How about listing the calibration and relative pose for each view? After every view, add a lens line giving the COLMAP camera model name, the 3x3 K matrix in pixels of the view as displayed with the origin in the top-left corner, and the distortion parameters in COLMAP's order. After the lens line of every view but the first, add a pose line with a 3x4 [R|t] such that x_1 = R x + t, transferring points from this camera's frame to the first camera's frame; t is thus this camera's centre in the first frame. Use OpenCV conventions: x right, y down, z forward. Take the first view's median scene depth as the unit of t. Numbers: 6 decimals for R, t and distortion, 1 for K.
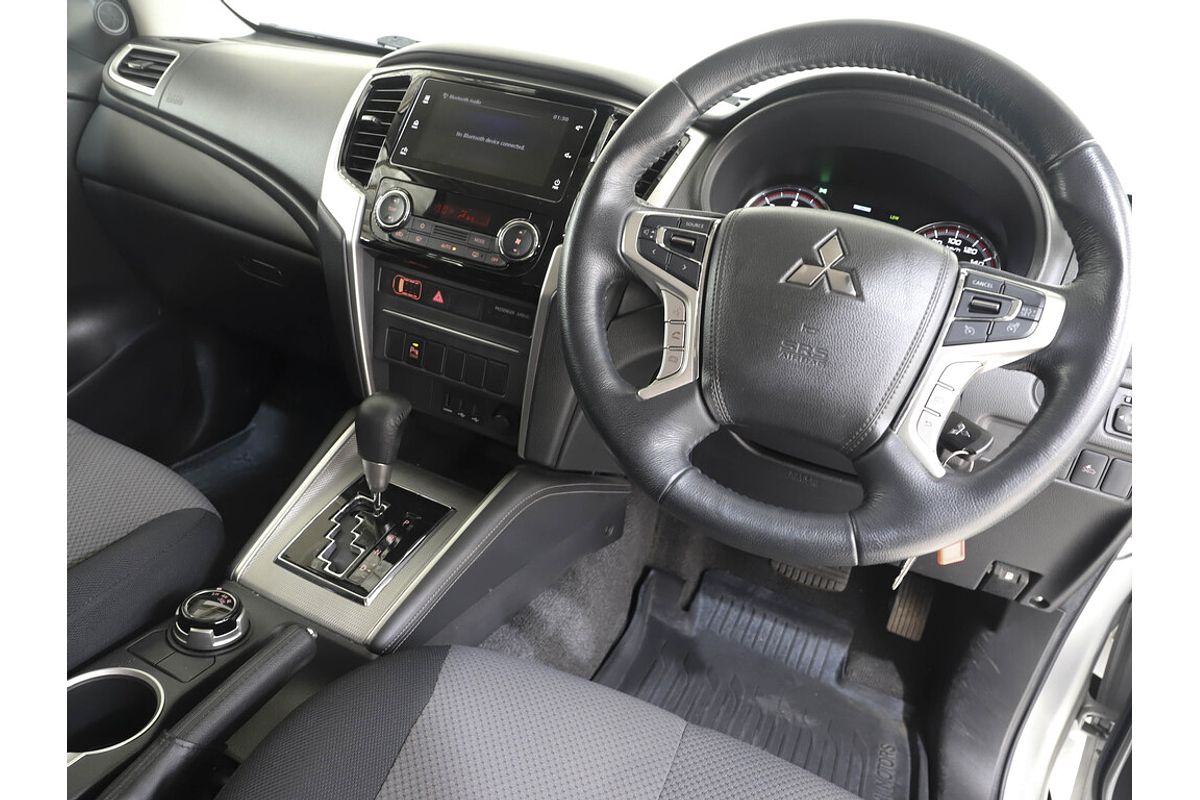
lens RADIAL K [[833.6, 0, 597.1], [0, 833.6, 397.0], [0, 0, 1]] dist [-0.083737, 0.001588]
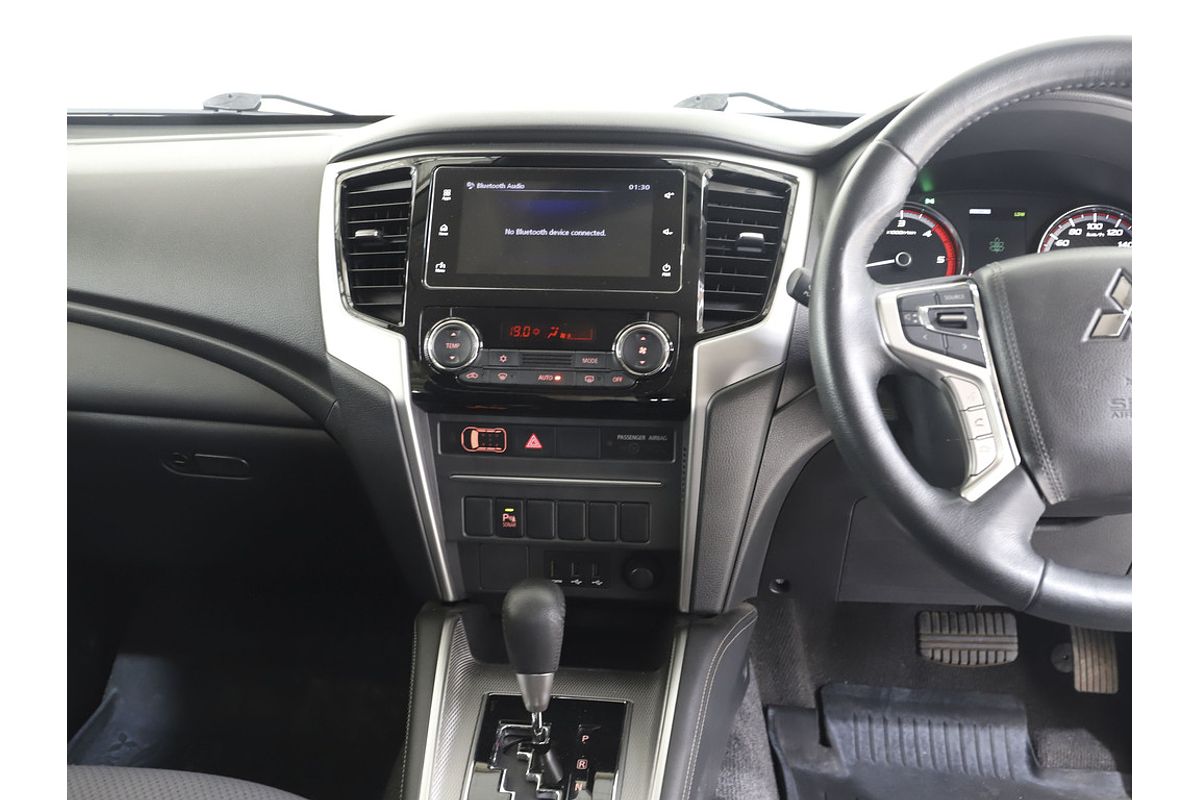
lens RADIAL K [[1225.6, 0, 599.5], [0, 1225.6, 391.8], [0, 0, 1]] dist [0.005496, 0.000000]
pose [[0.937252, -0.248367, 0.244689, -0.400386], [0.262586, 0.964537, -0.026766, -0.118706], [-0.229364, 0.089339, 0.969232, -0.120370]]
